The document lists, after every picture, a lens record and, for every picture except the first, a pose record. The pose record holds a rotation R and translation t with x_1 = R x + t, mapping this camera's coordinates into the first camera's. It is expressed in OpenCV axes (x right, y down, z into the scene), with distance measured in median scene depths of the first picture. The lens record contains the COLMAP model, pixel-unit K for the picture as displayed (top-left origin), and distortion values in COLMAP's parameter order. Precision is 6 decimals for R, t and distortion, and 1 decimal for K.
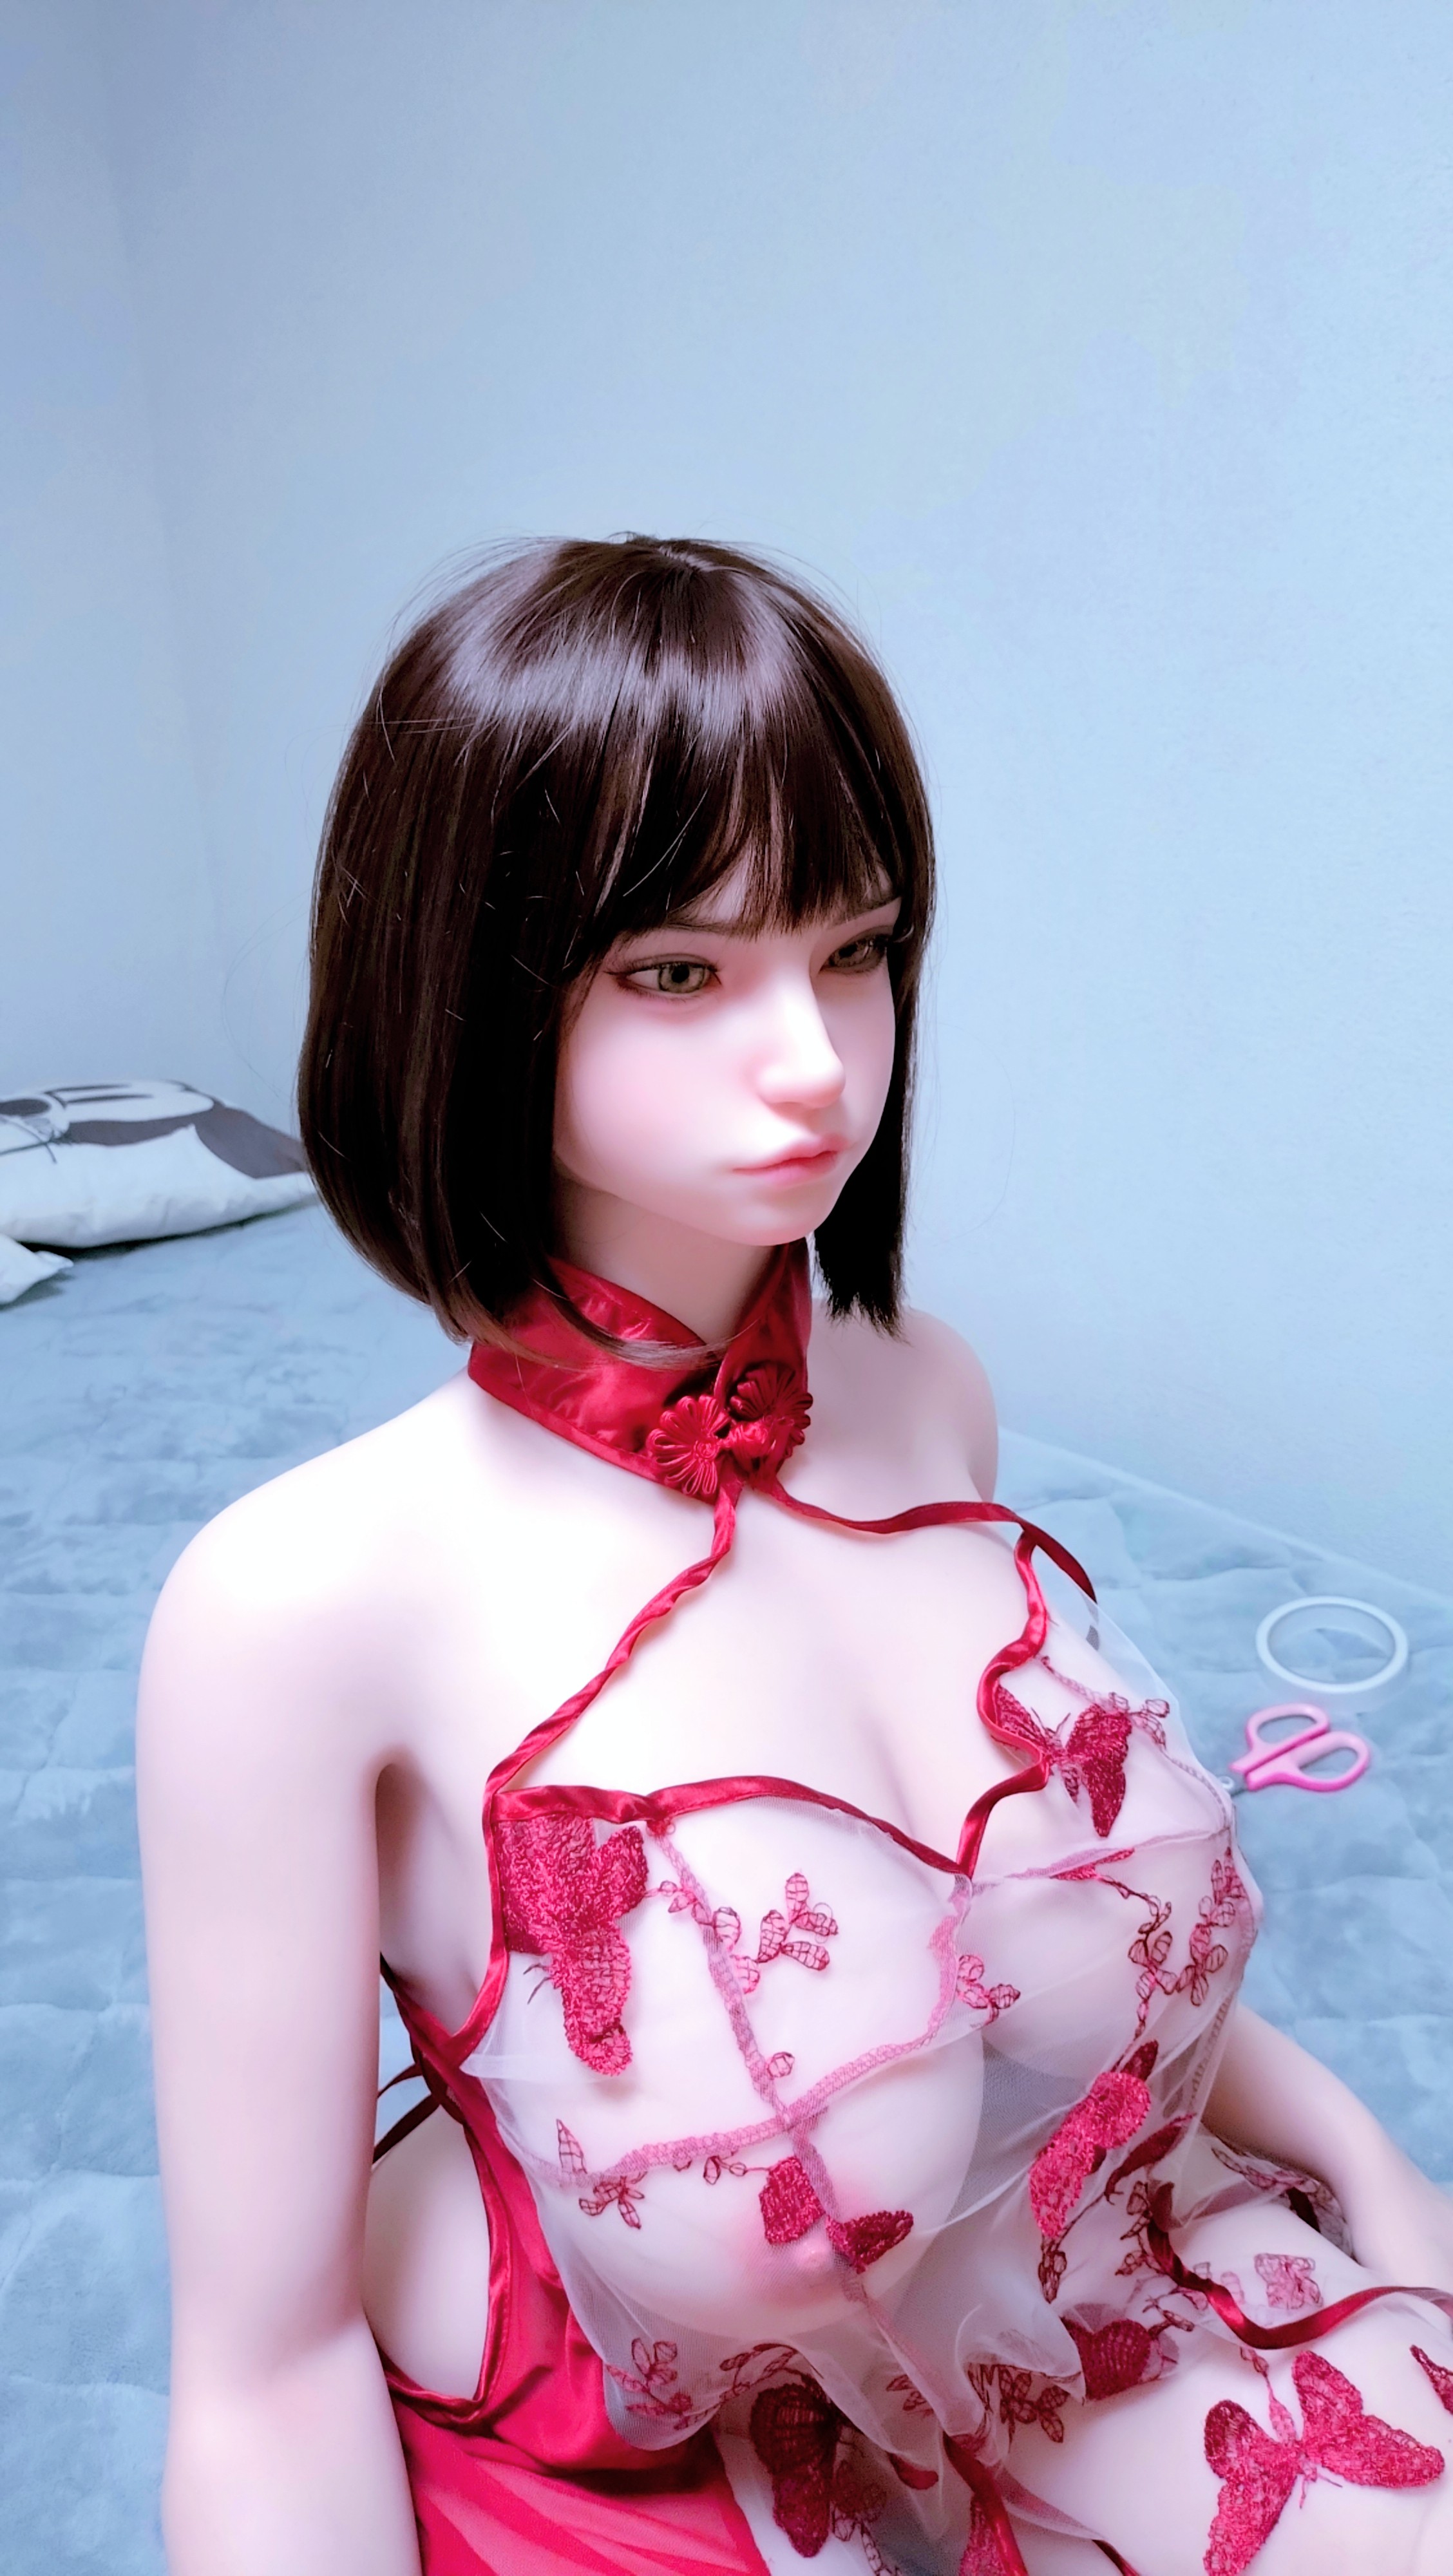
lens RADIAL K [[1927.9, 0, 735.6], [0, 1927.9, 1271.3], [0, 0, 1]] dist [0.032231, -0.068507]
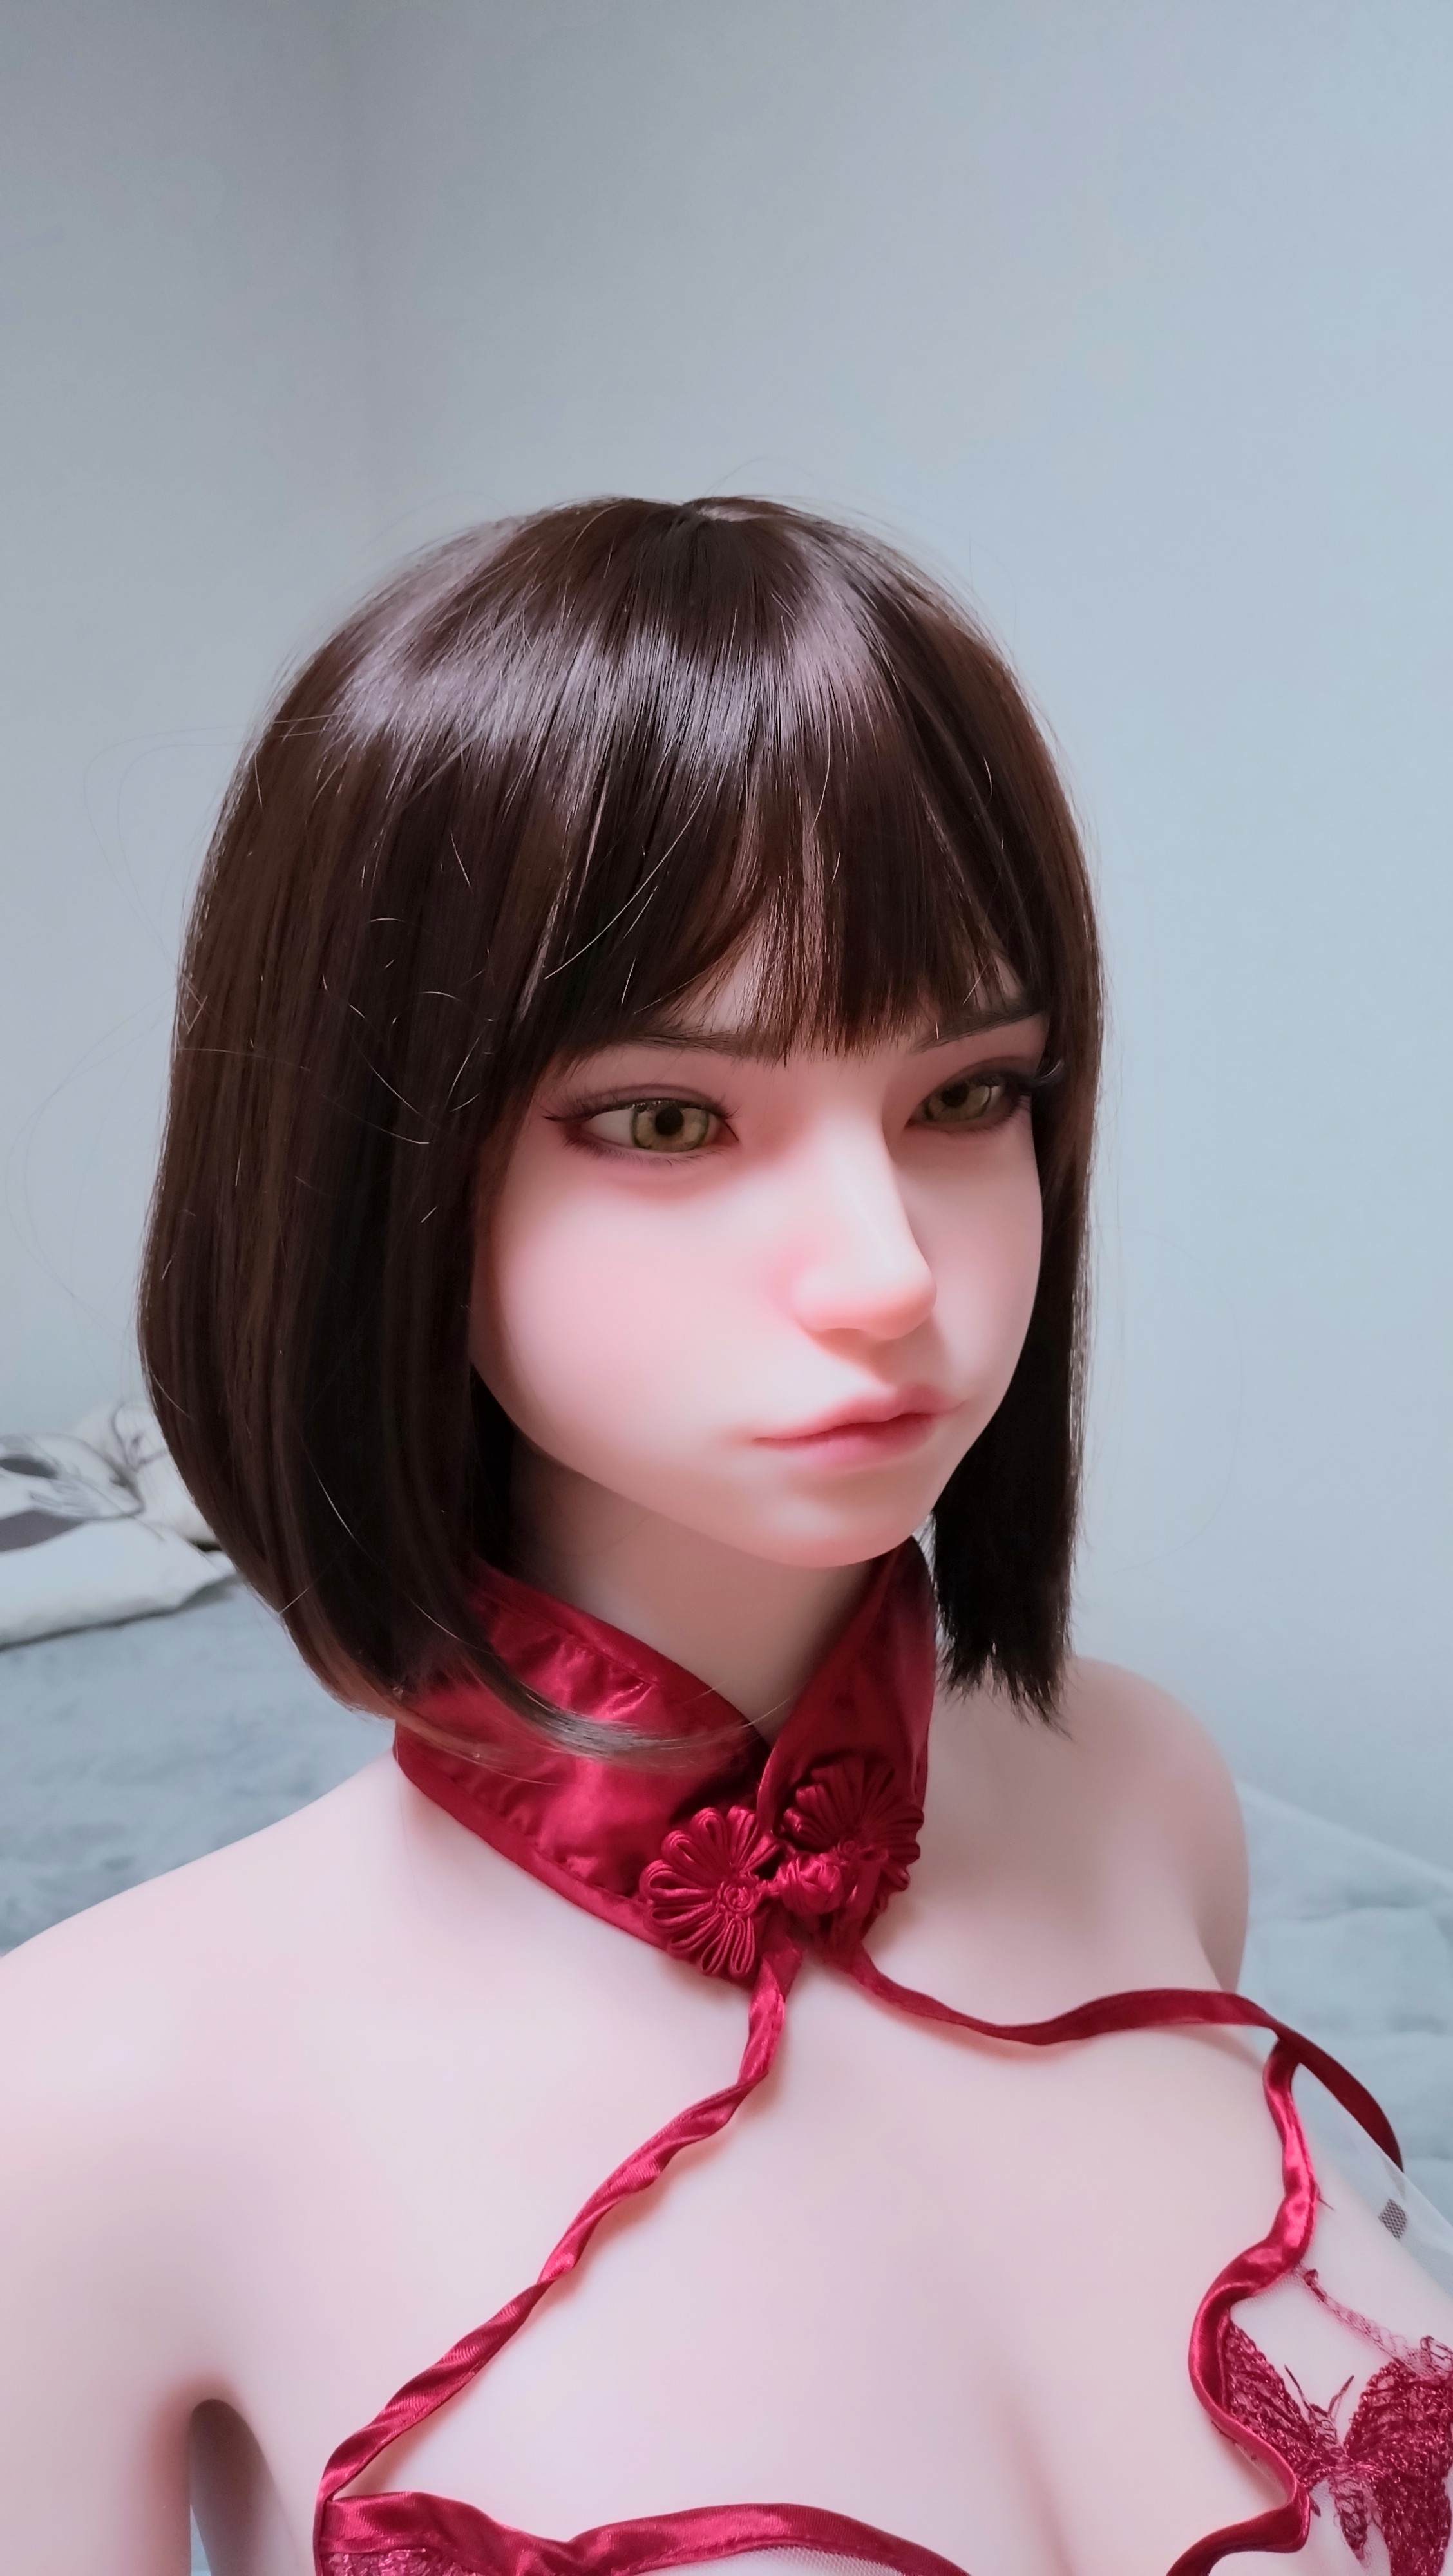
lens RADIAL K [[1938.8, 0, 726.5], [0, 1938.8, 1288.0], [0, 0, 1]] dist [0.036044, -0.081287]
pose [[0.988143, 0.006369, -0.153404, 0.075974], [-0.029748, 0.988148, -0.150594, -0.007334], [0.150627, 0.153372, 0.976621, 0.355467]]
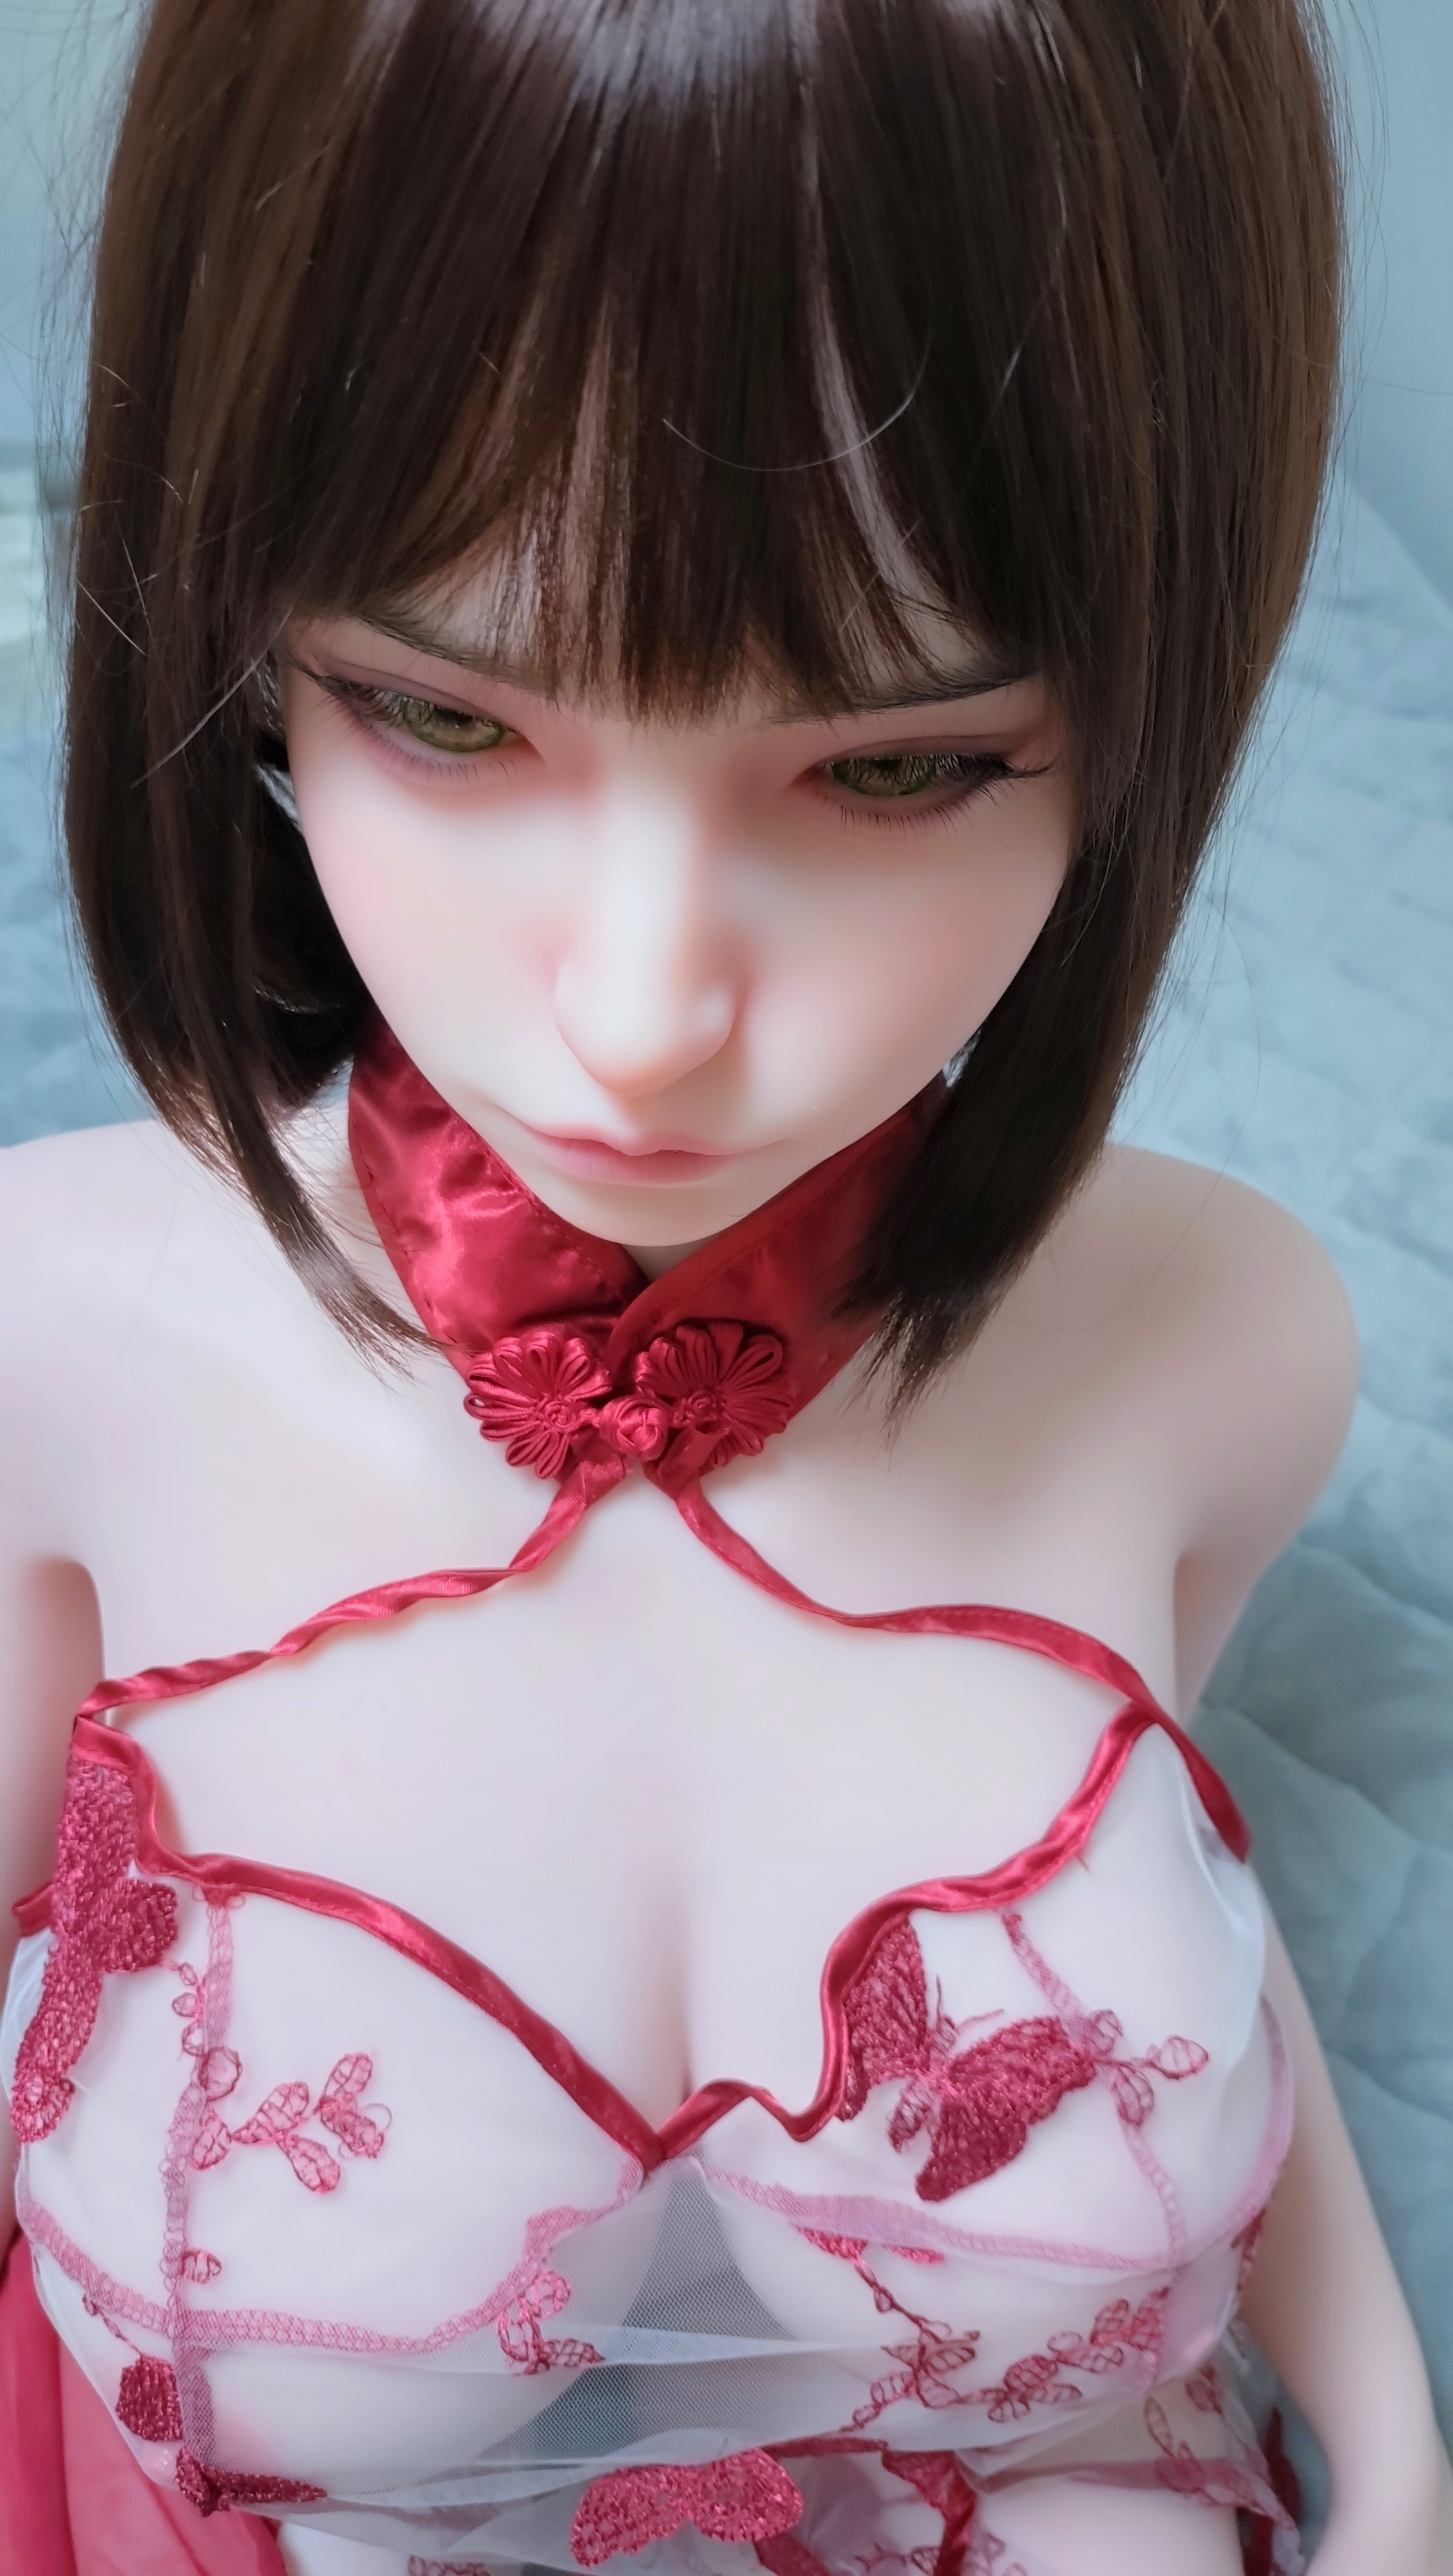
lens RADIAL K [[1927.9, 0, 735.6], [0, 1927.9, 1271.3], [0, 0, 1]] dist [0.032231, -0.068507]
pose [[0.796876, 0.474532, -0.373908, 0.235719], [-0.282347, 0.839682, 0.463912, -0.244266], [0.534105, -0.264109, 0.803105, 0.550027]]
